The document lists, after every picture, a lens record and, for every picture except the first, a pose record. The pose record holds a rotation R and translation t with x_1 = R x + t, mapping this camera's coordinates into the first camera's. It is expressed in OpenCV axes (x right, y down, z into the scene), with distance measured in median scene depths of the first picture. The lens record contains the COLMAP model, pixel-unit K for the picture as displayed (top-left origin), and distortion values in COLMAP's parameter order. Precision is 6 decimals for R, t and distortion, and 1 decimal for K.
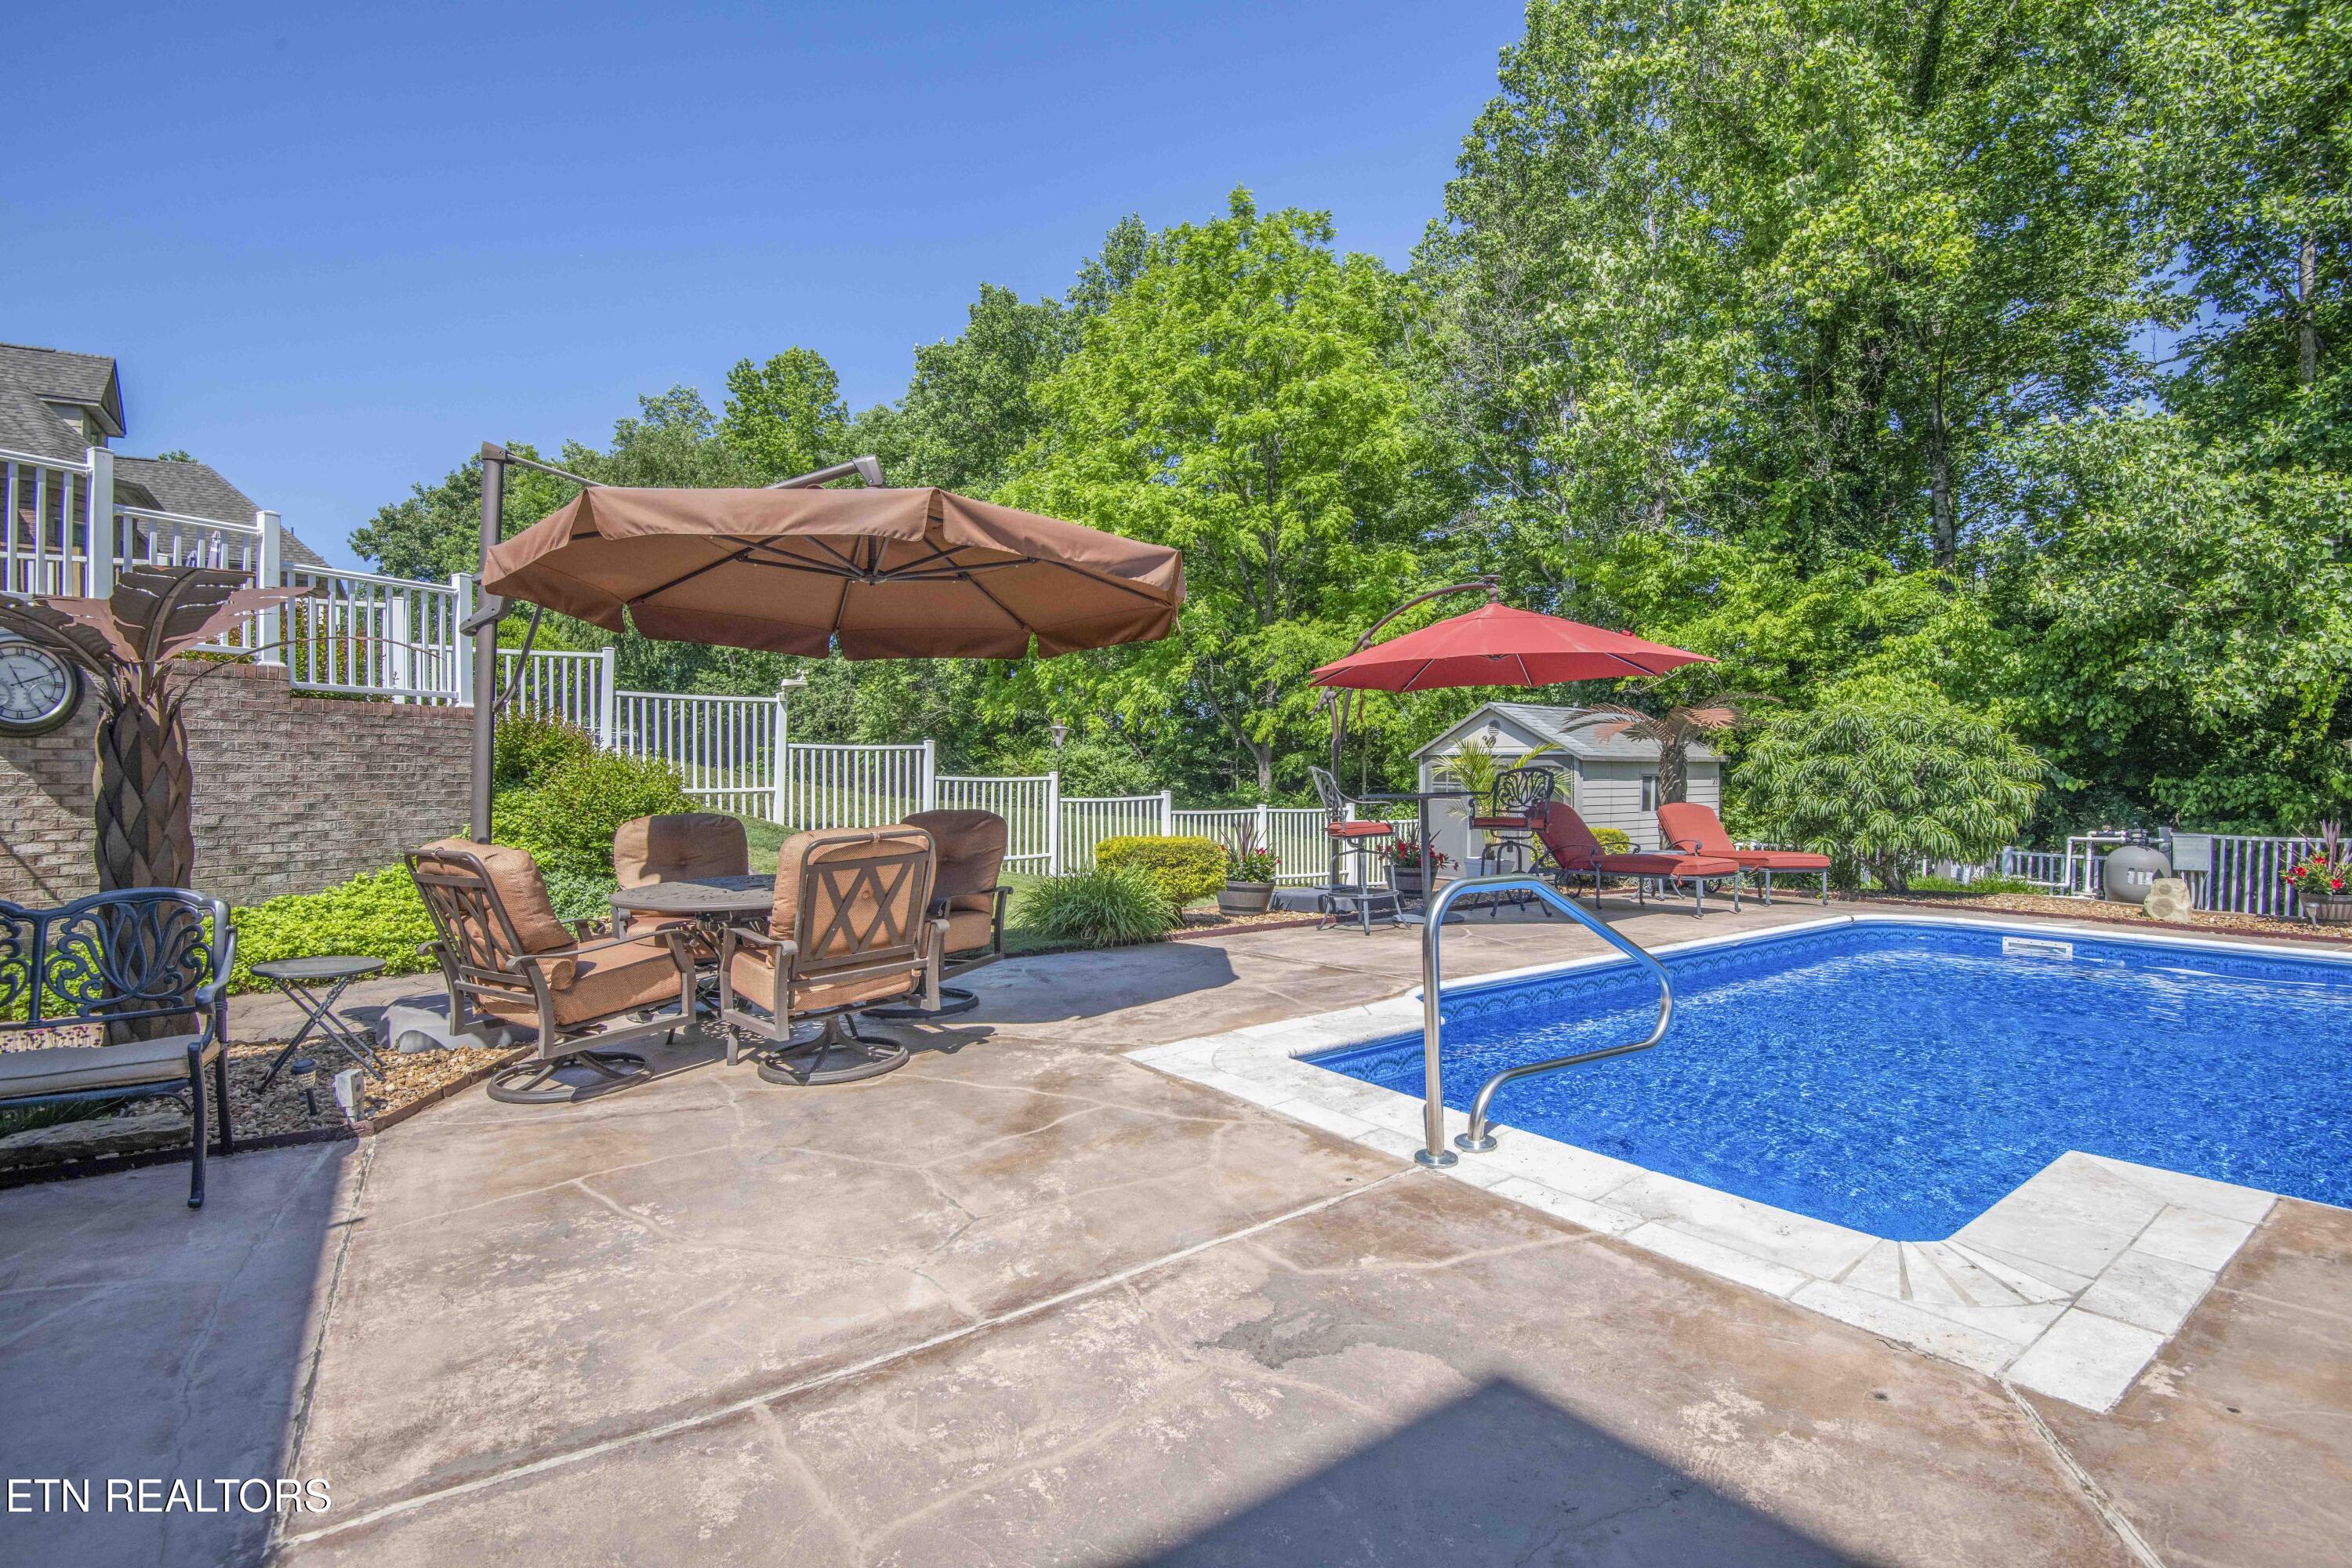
lens RADIAL K [[1088.3, 0, 1188.1], [0, 1088.3, 783.7], [0, 0, 1]] dist [-0.021895, -0.011265]
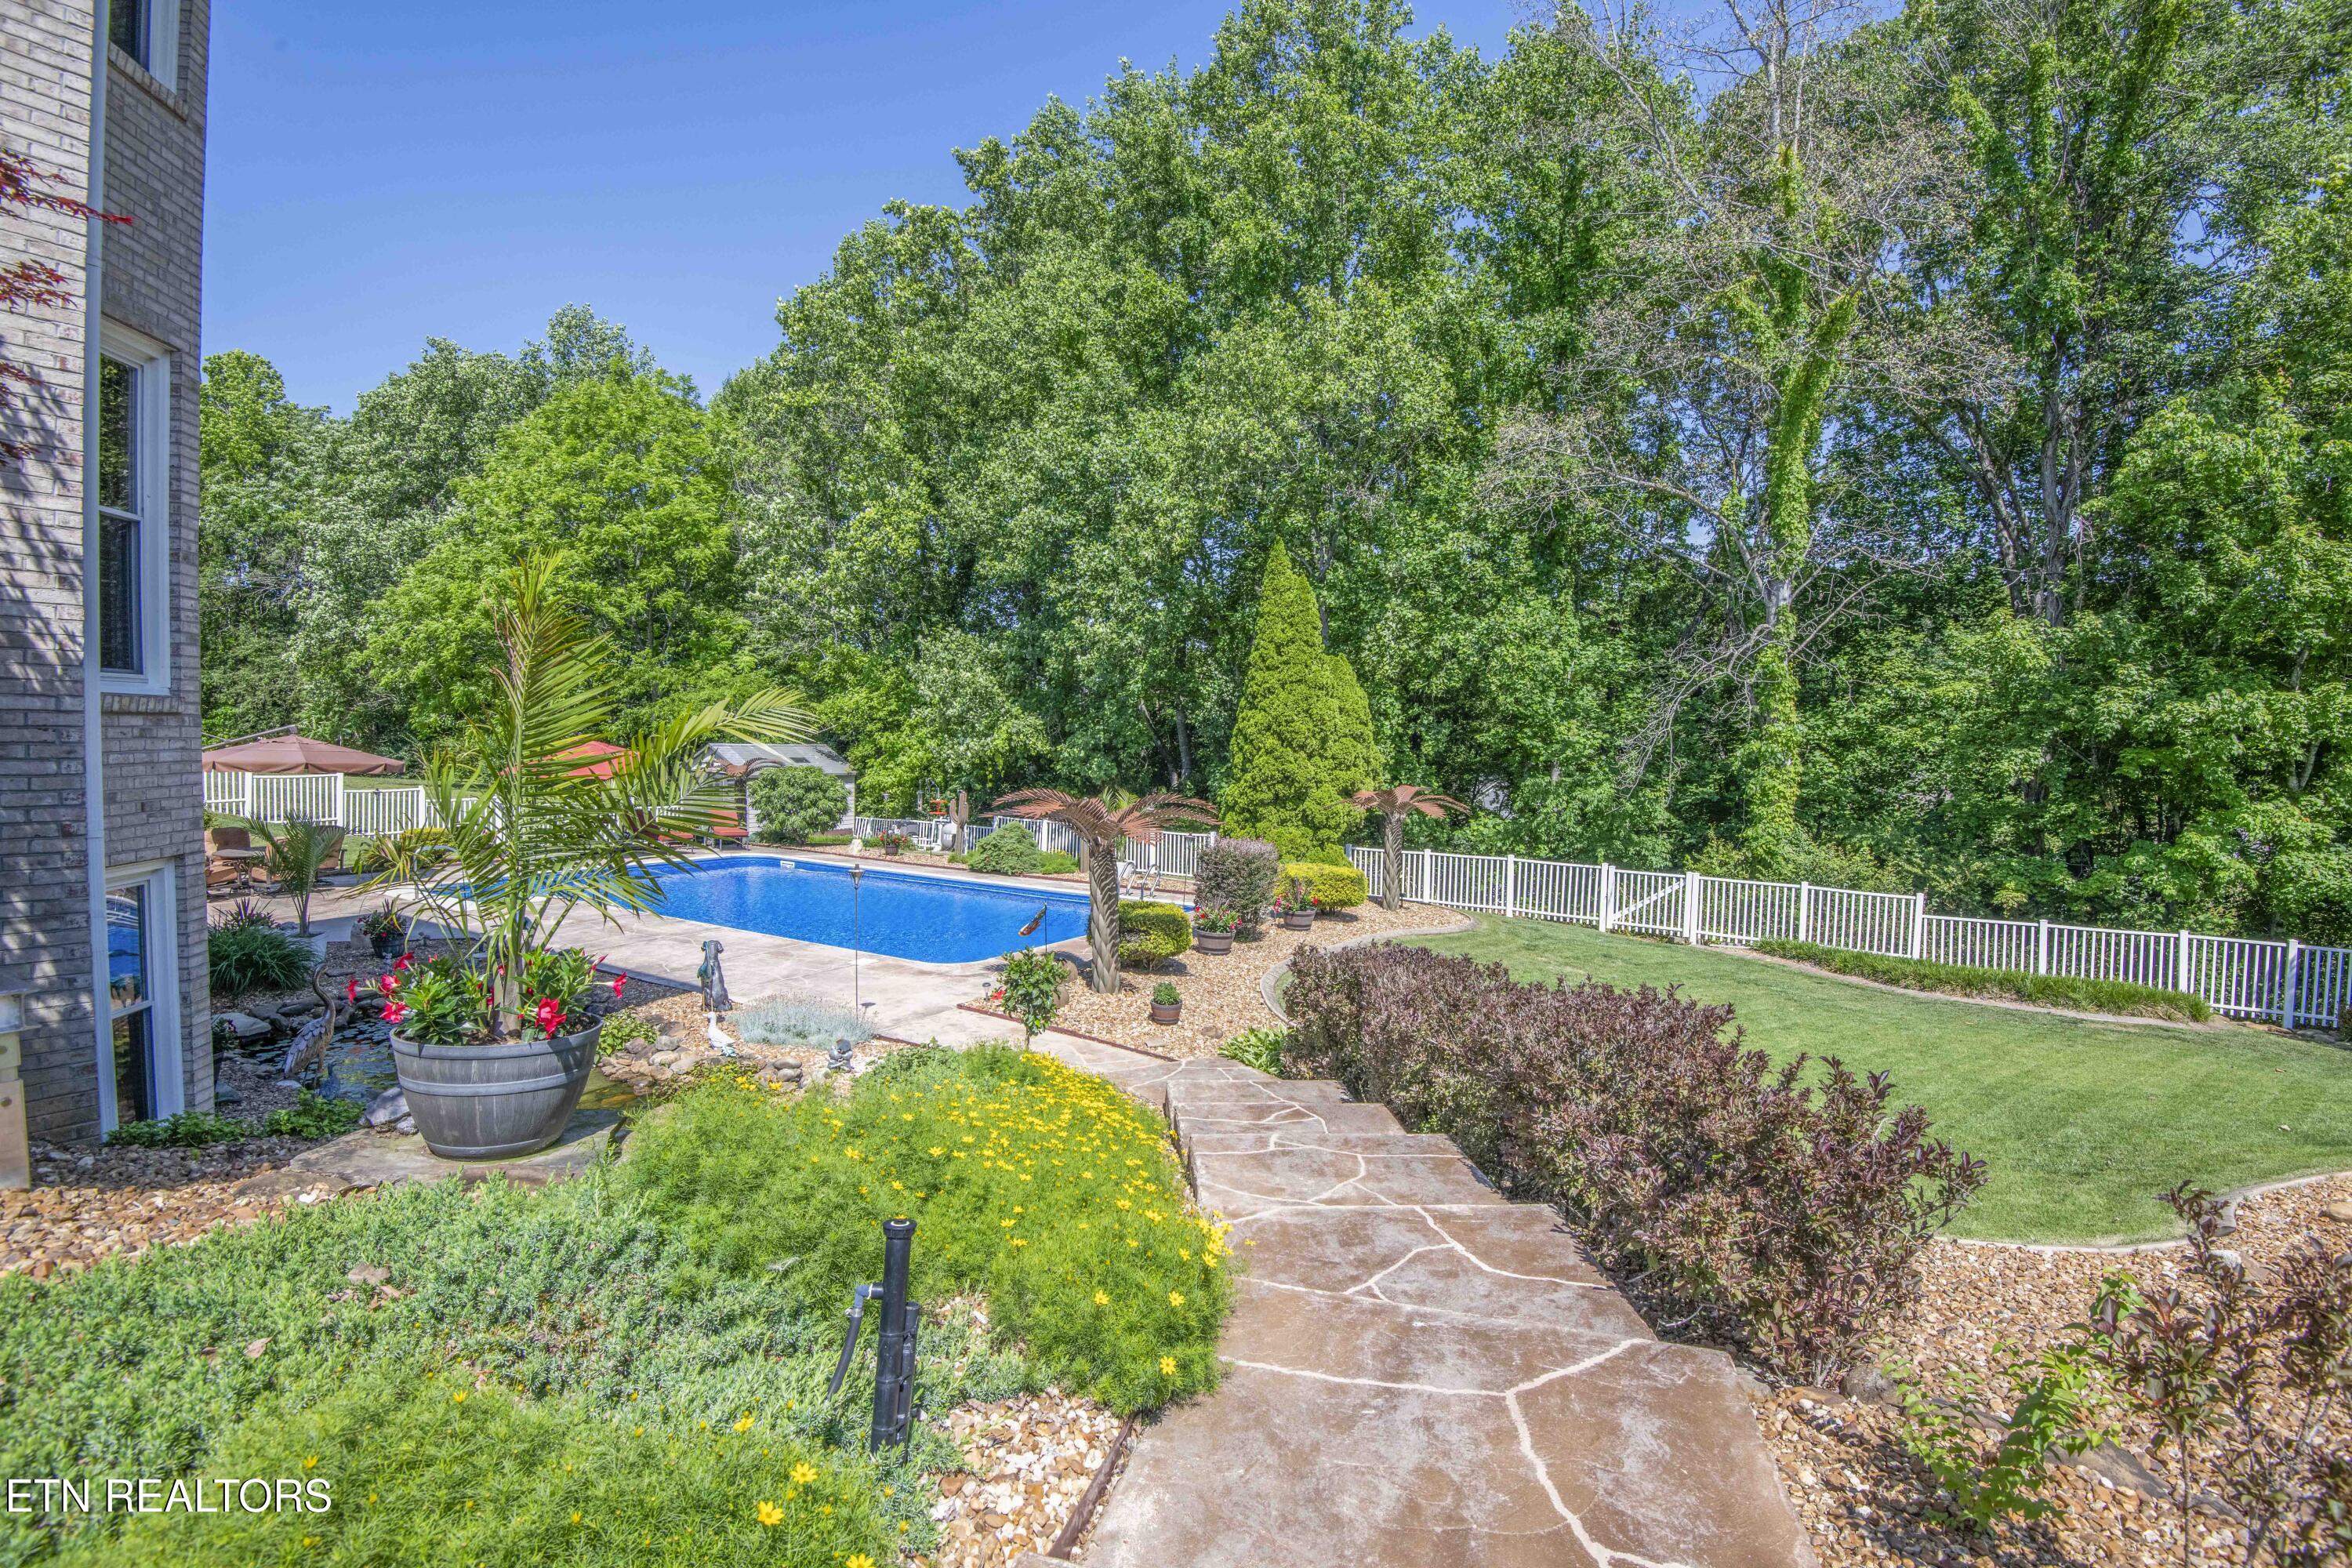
lens RADIAL K [[1088.3, 0, 1153.8], [0, 1088.3, 760.8], [0, 0, 1]] dist [-0.021895, -0.011265]
pose [[0.929427, 0.010754, 0.368849, 0.539999], [-0.020607, 0.999528, 0.022783, -0.174488], [-0.368430, -0.028776, 0.929210, -1.714952]]
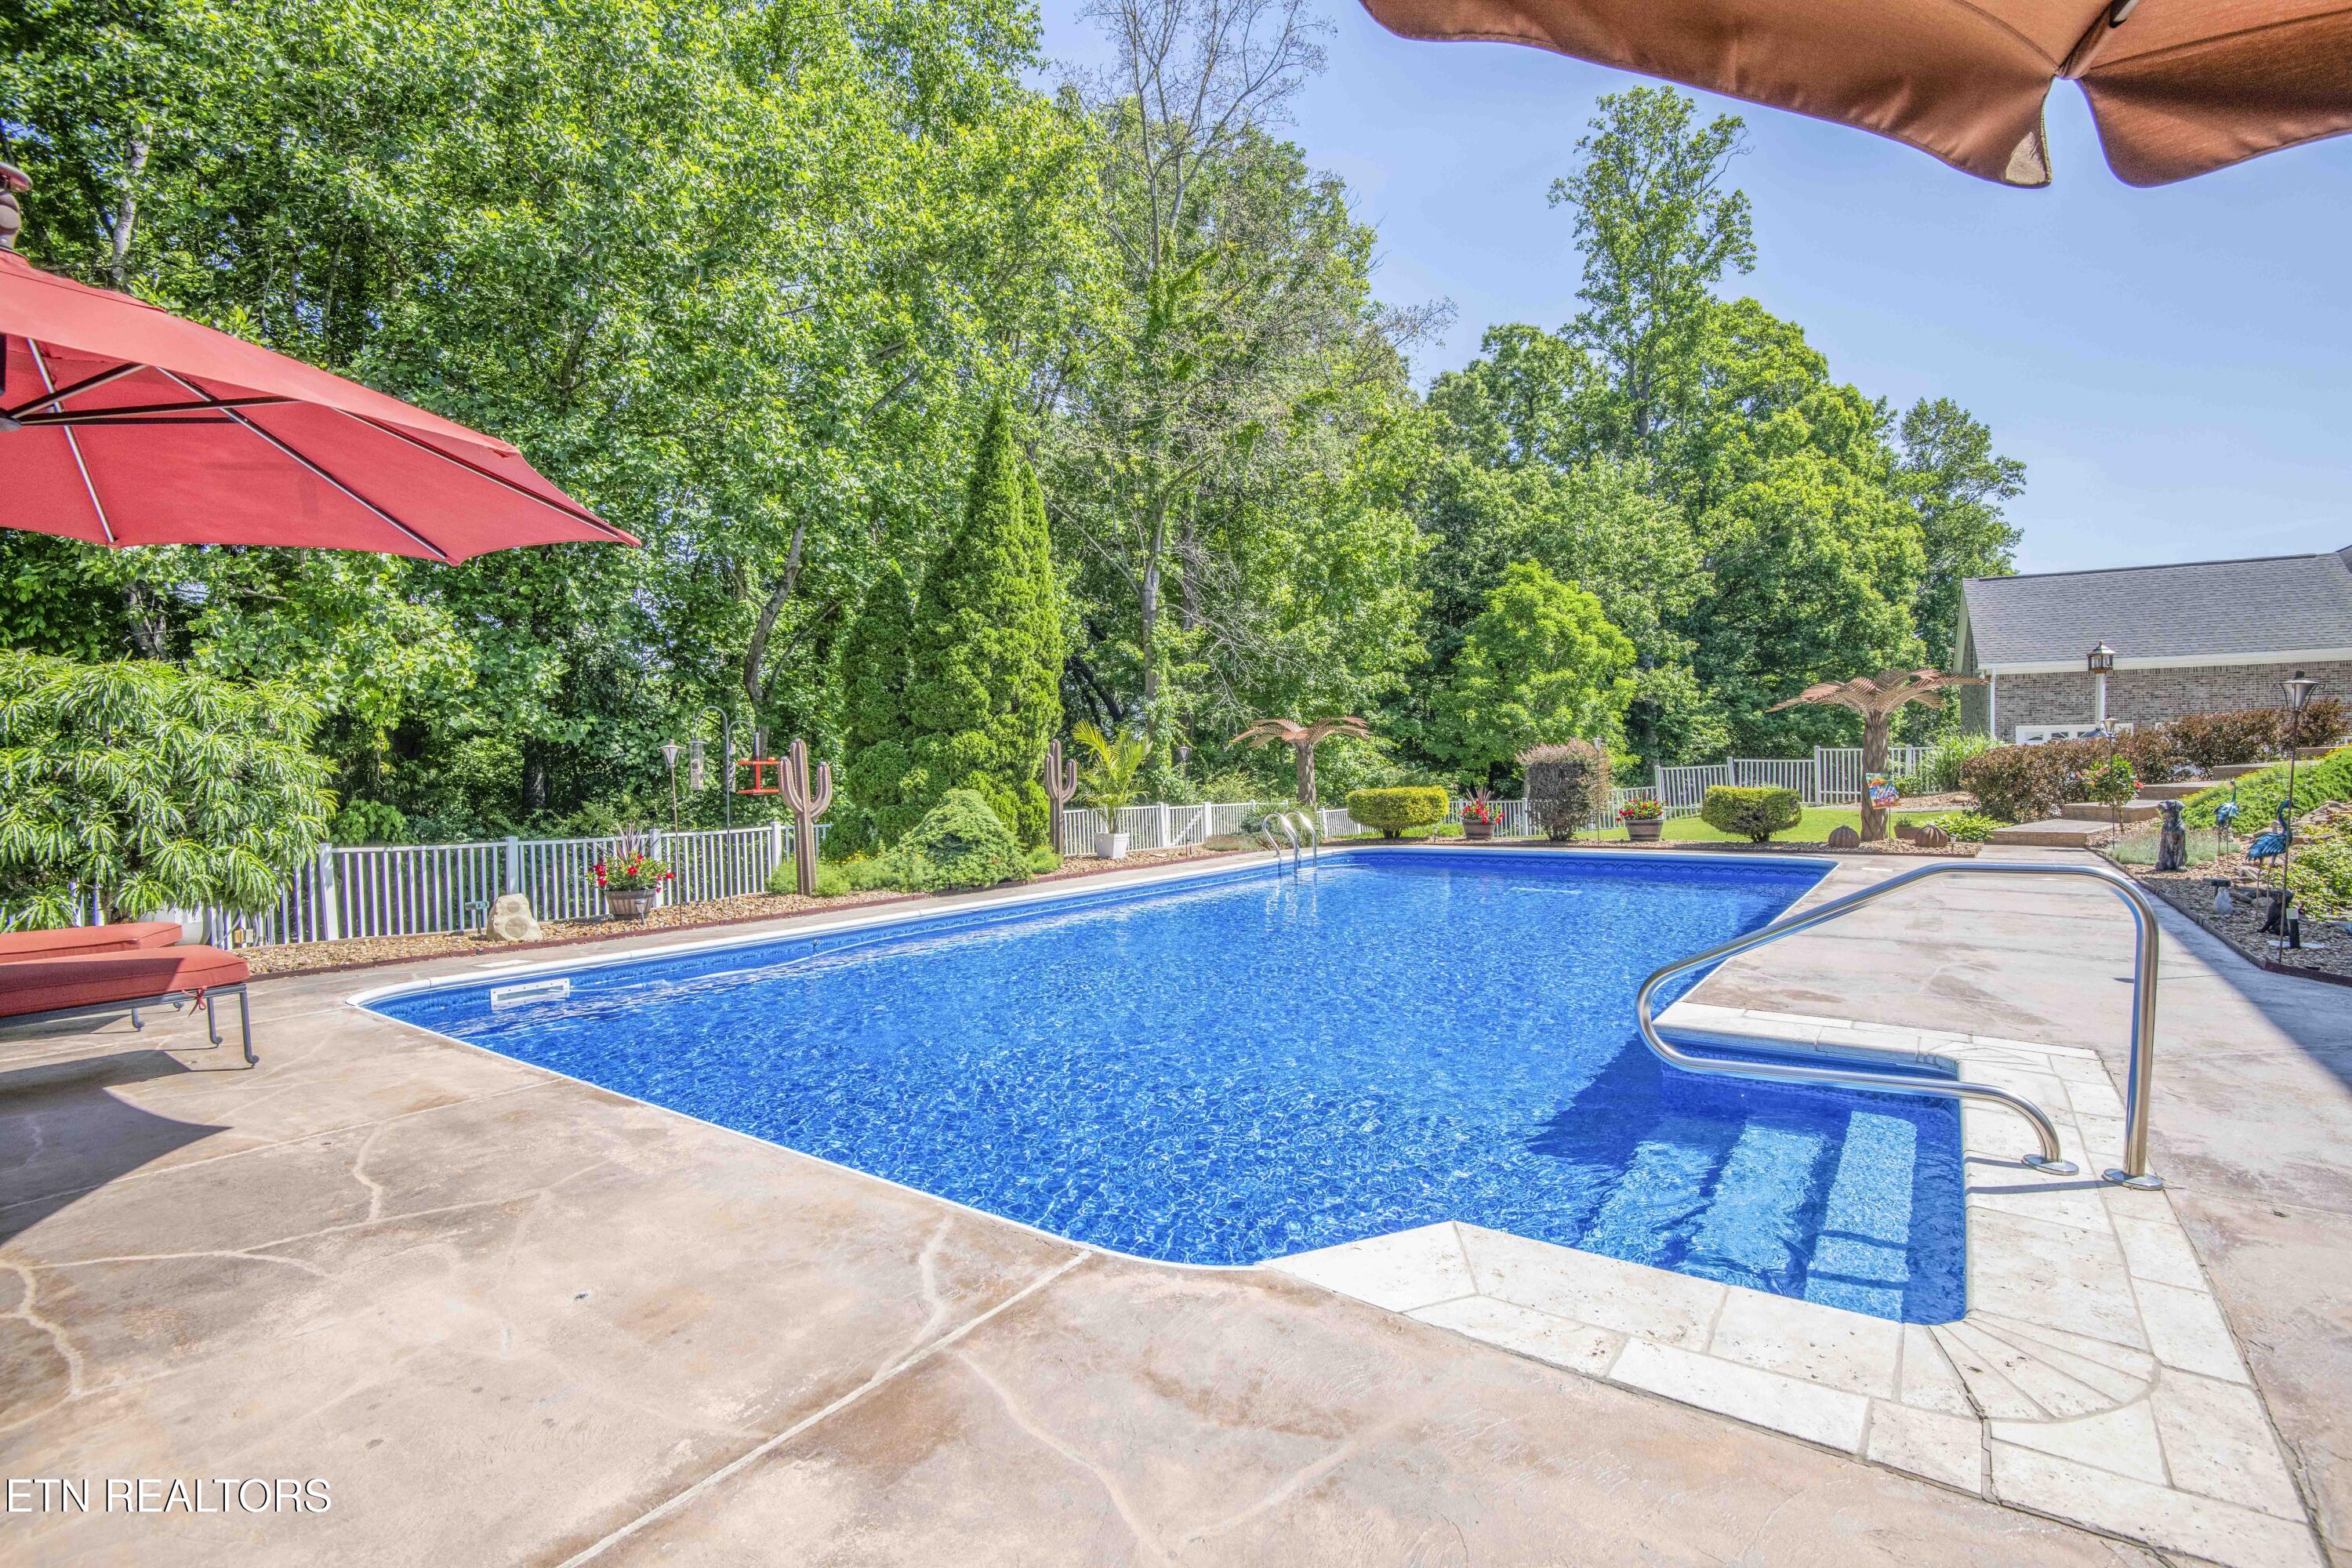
lens RADIAL K [[1088.3, 0, 1181.0], [0, 1088.3, 784.0], [0, 0, 1]] dist [-0.021895, -0.011265]
pose [[-0.323990, -0.000551, 0.946060, -0.108188], [0.021164, 0.999745, 0.007830, 0.000349], [-0.945824, 0.022559, -0.323896, 0.672693]]
